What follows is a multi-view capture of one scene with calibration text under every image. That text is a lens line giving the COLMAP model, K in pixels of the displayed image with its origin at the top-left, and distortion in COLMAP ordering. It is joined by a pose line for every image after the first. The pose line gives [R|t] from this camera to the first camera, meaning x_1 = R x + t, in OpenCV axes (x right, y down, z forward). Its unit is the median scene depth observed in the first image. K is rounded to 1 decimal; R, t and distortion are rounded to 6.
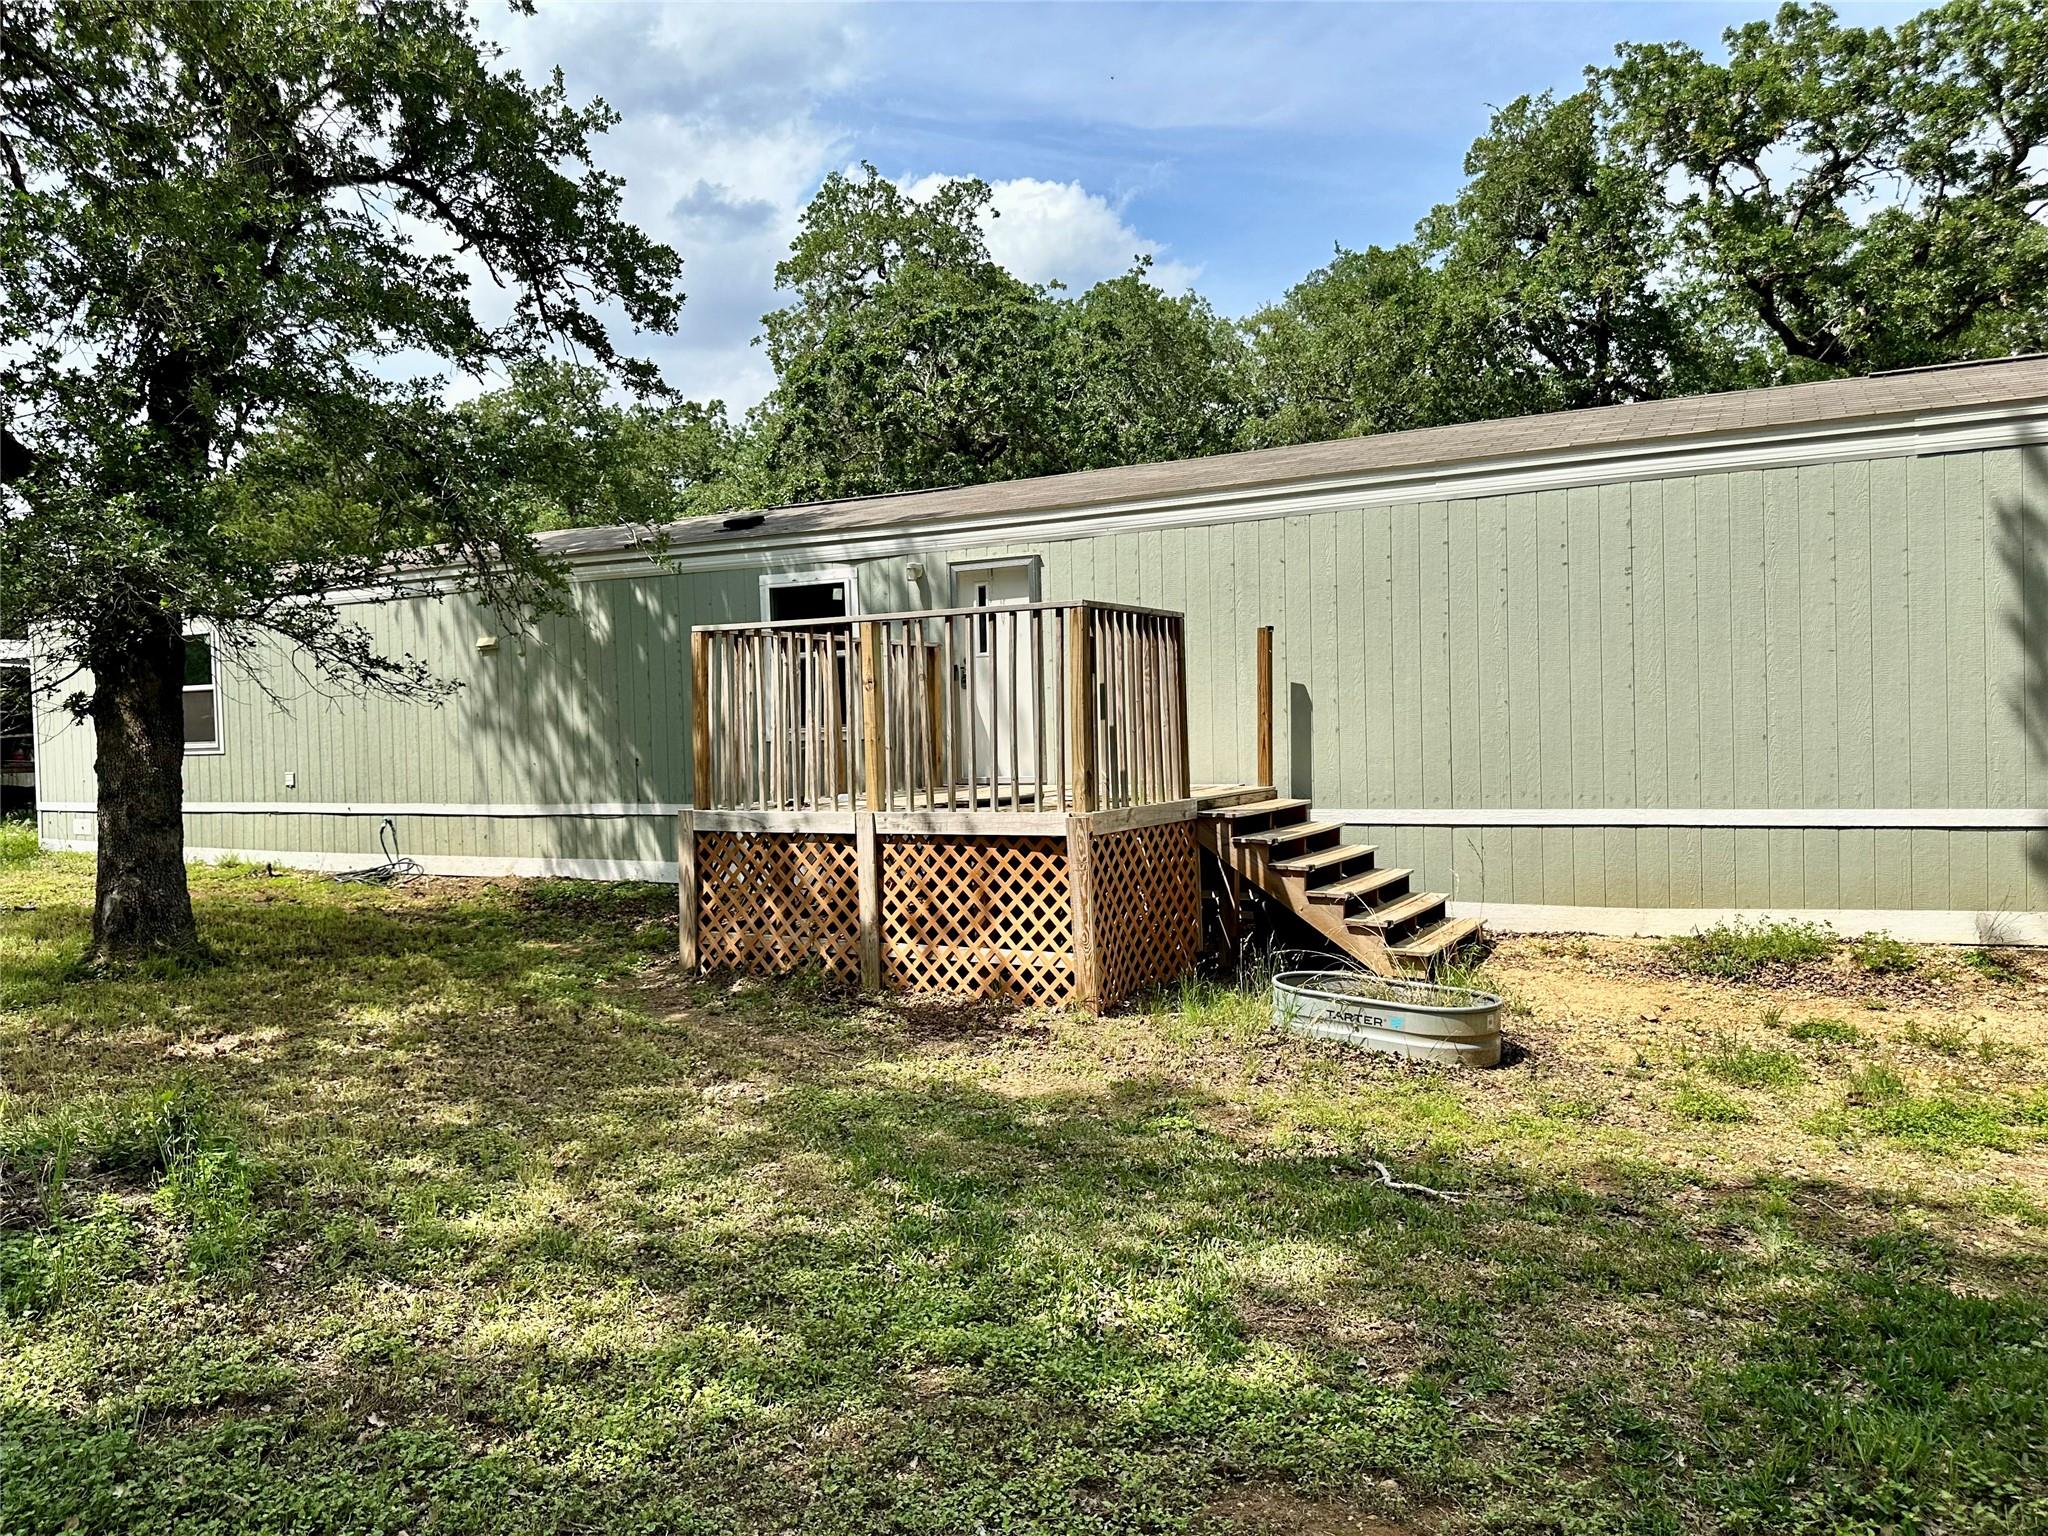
lens RADIAL K [[1430.6, 0, 1053.7], [0, 1430.6, 768.1], [0, 0, 1]] dist [0.166543, -0.326019]
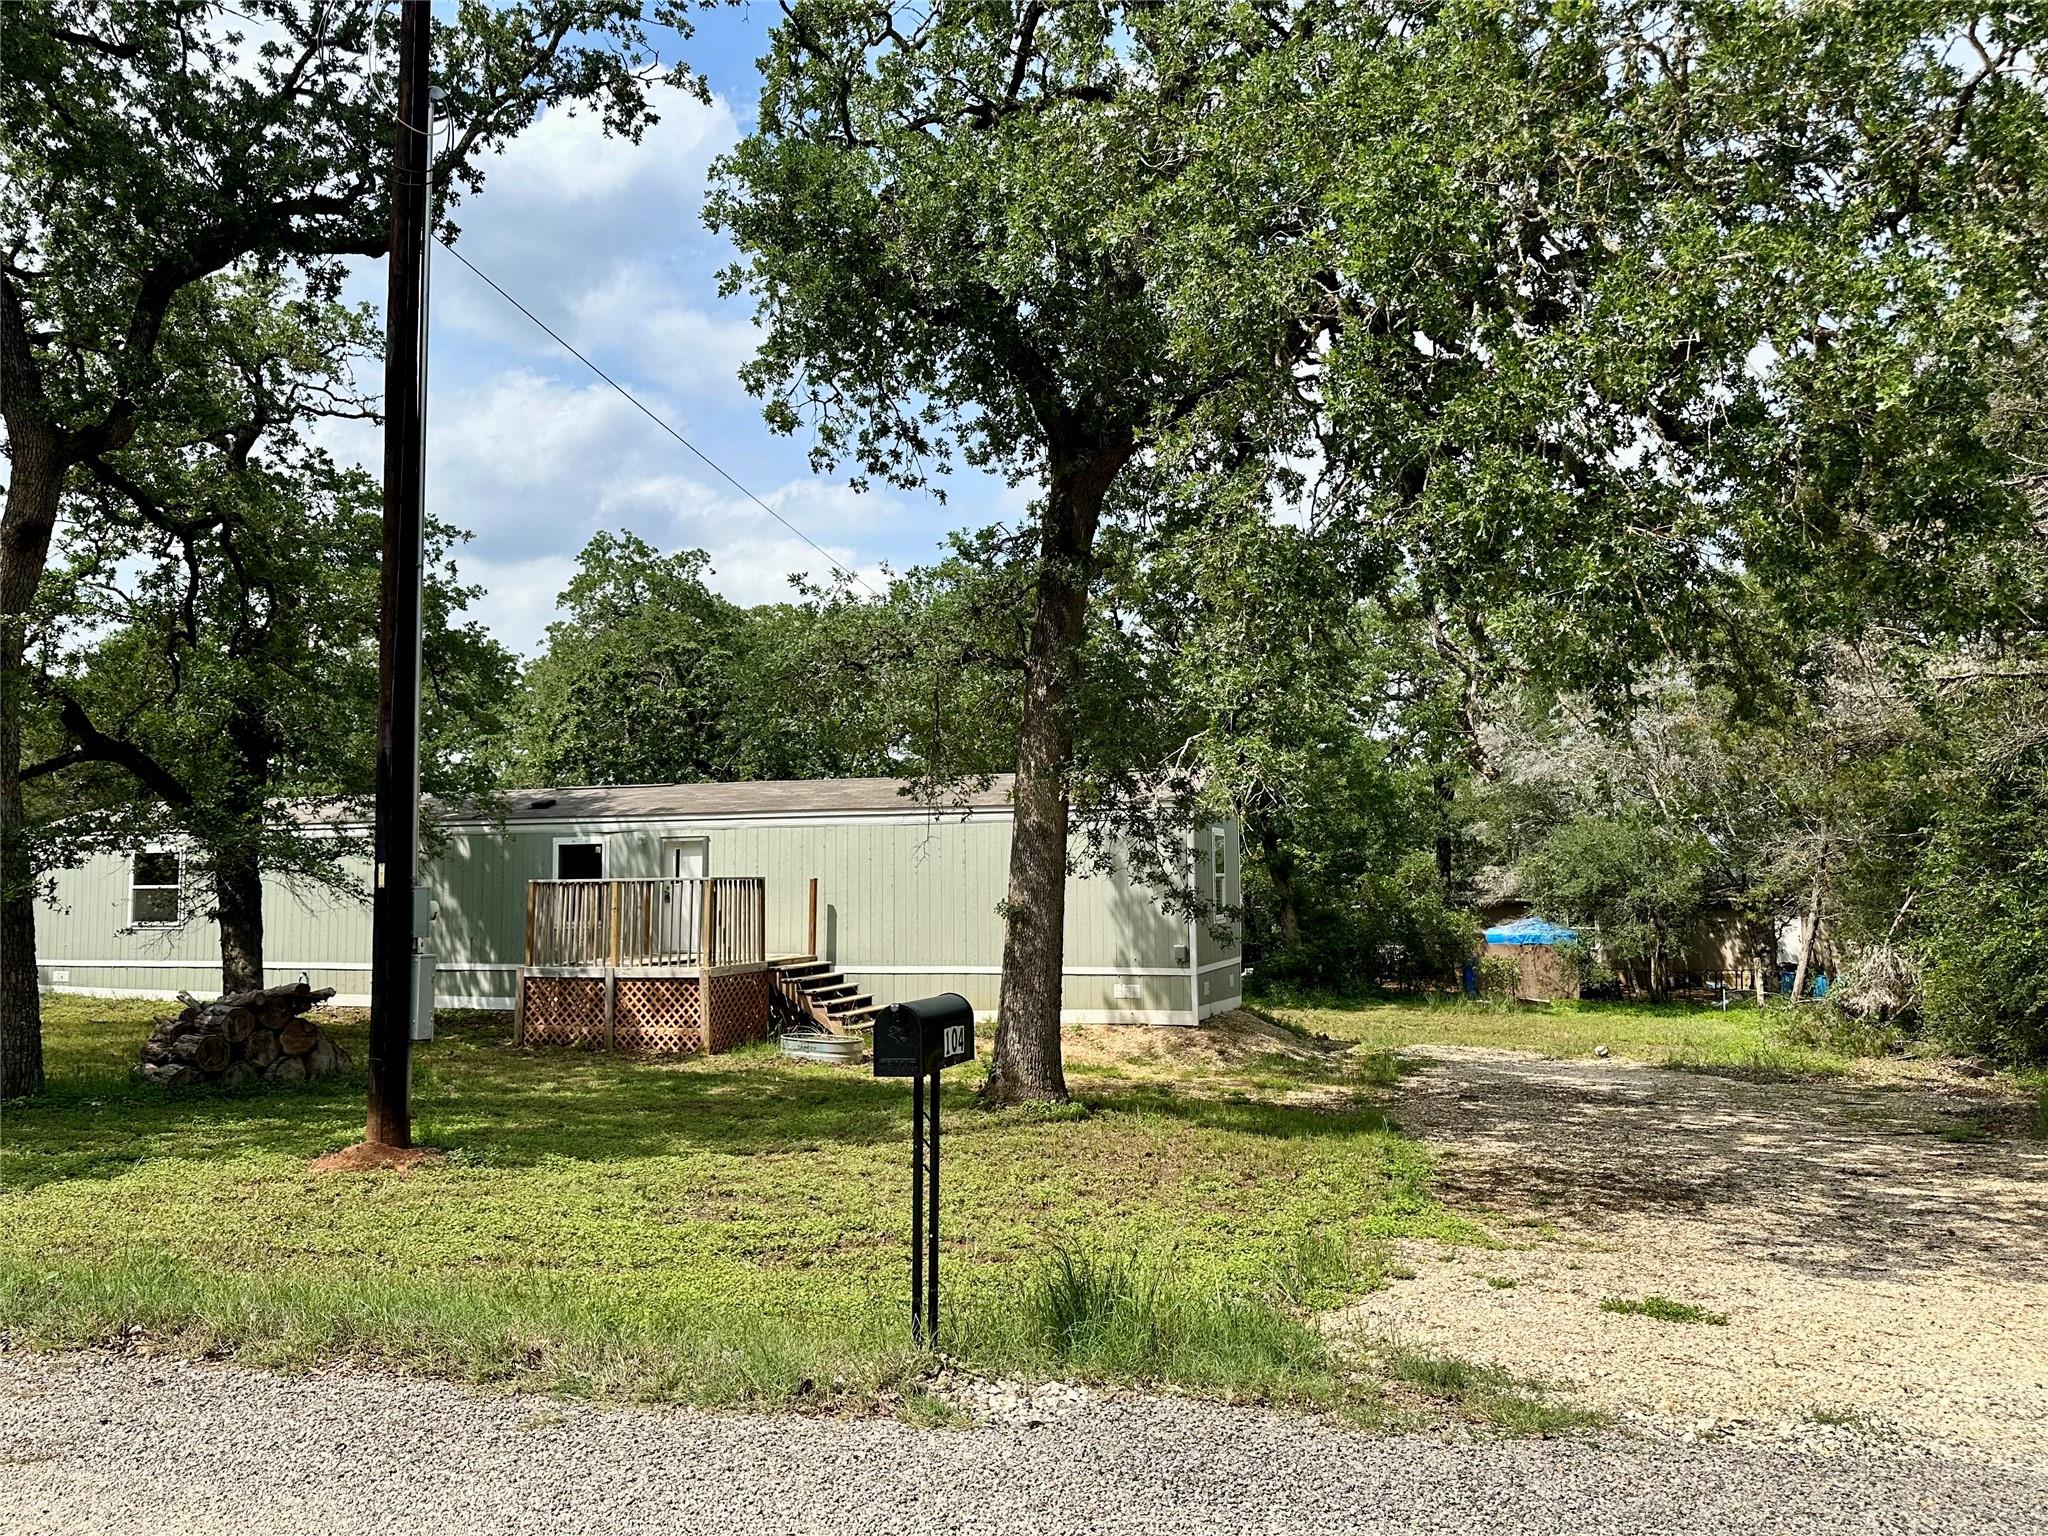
lens RADIAL K [[1430.6, 0, 1053.7], [0, 1430.6, 768.1], [0, 0, 1]] dist [0.166543, -0.326019]
pose [[0.985003, 0.027949, 0.170260, 0.145242], [-0.009371, 0.994002, -0.108957, -0.035578], [-0.172284, 0.105728, 0.979357, -1.273139]]
